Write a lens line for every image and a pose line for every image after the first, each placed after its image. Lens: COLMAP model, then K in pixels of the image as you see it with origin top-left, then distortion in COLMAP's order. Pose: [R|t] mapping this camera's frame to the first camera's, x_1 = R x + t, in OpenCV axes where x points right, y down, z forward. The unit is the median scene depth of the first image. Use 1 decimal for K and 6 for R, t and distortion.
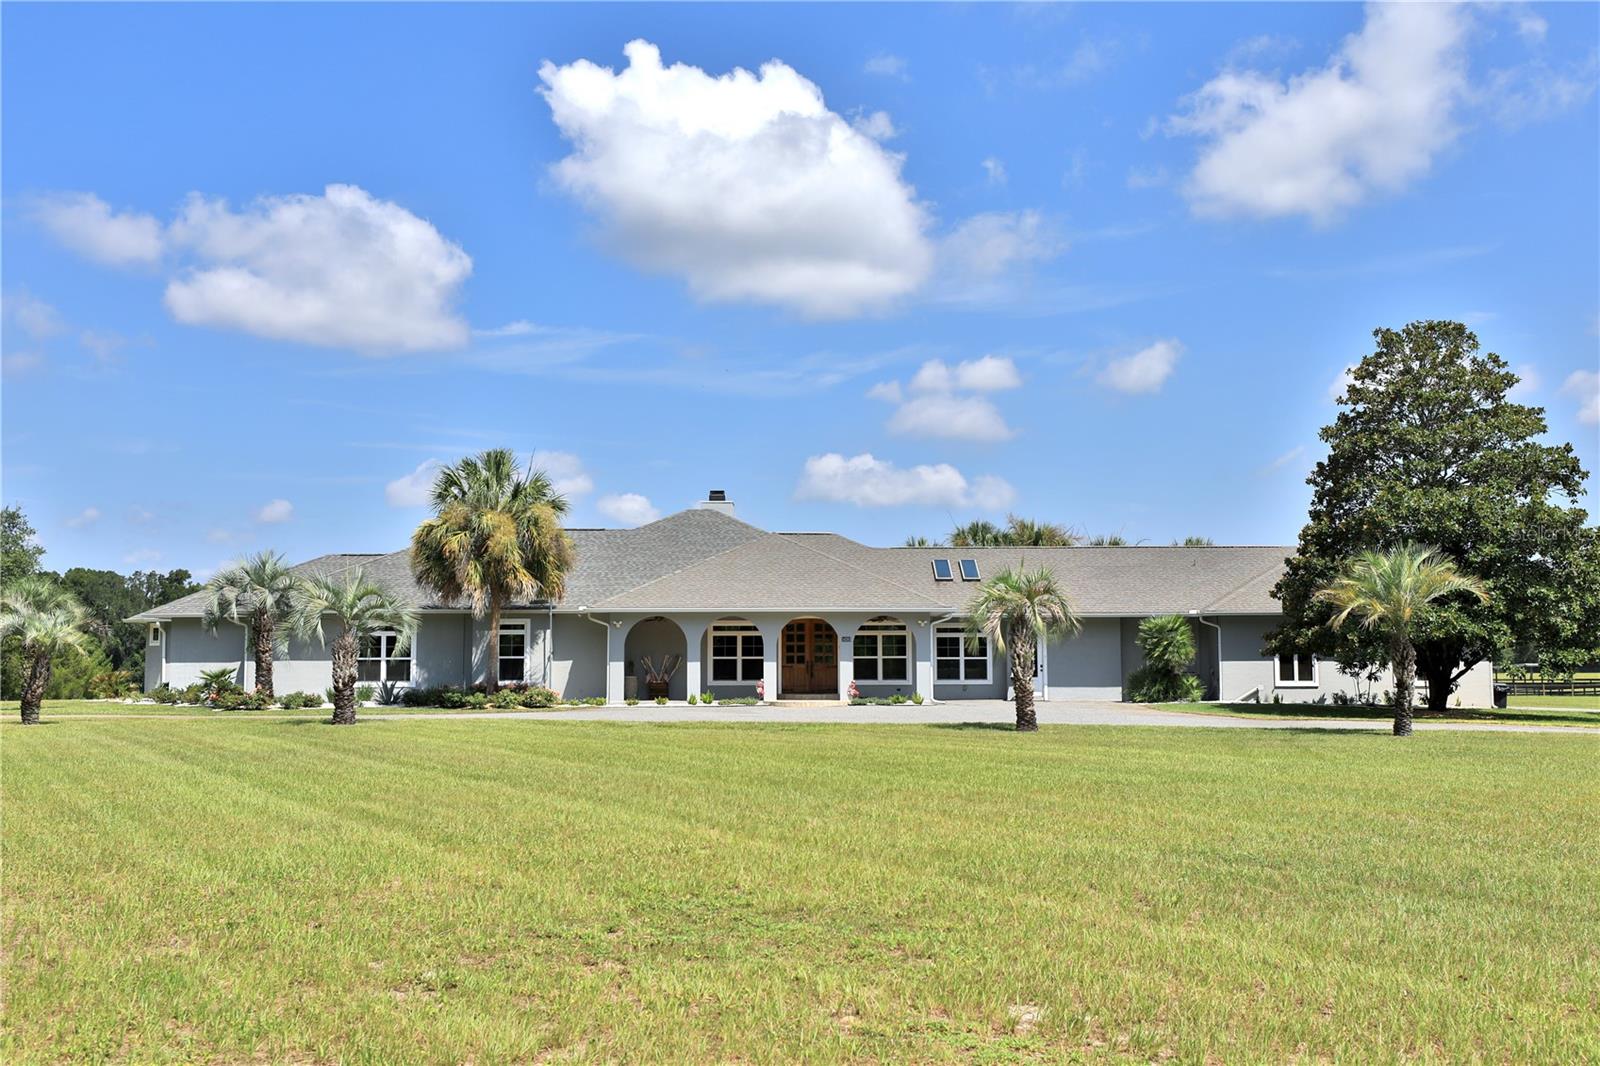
lens RADIAL K [[1607.3, 0, 794.9], [0, 1607.3, 527.0], [0, 0, 1]] dist [0.041759, 0.021511]
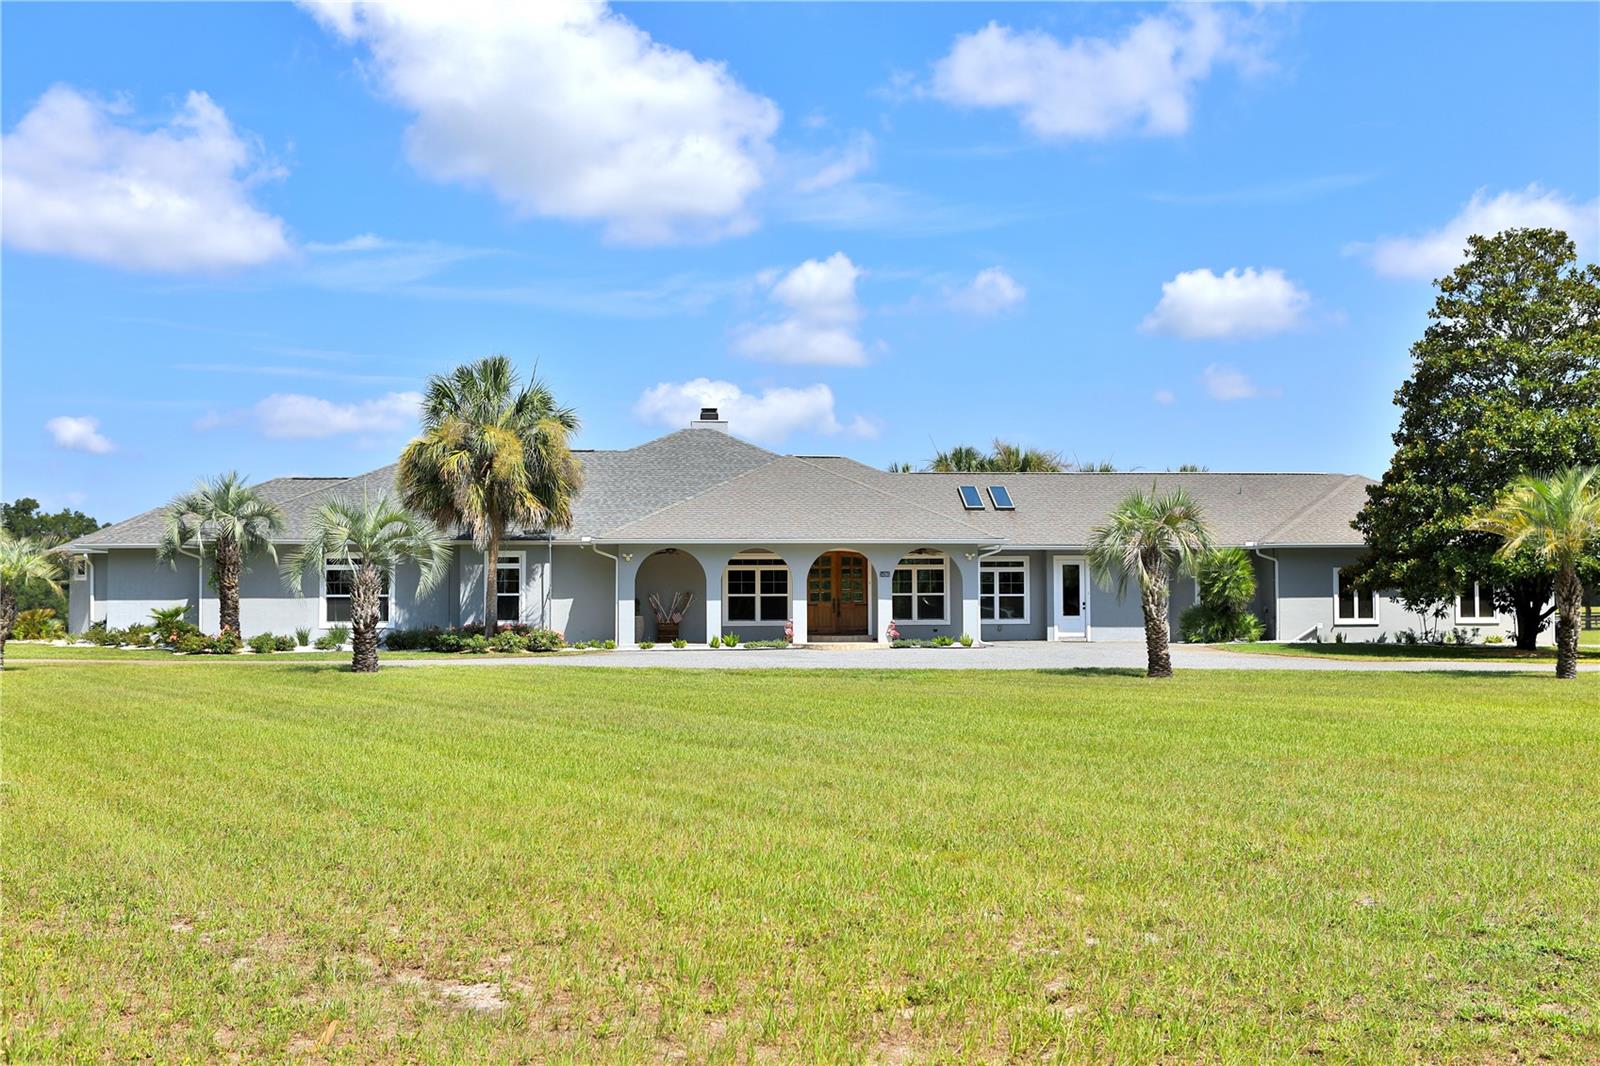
lens RADIAL K [[1686.4, 0, 761.1], [0, 1686.4, 533.3], [0, 0, 1]] dist [-0.059086, 0.029193]
pose [[0.997405, 0.001784, 0.071980, -0.104857], [-0.004988, 0.999003, 0.044356, 0.005992], [-0.071829, -0.044600, 0.996419, 0.074616]]
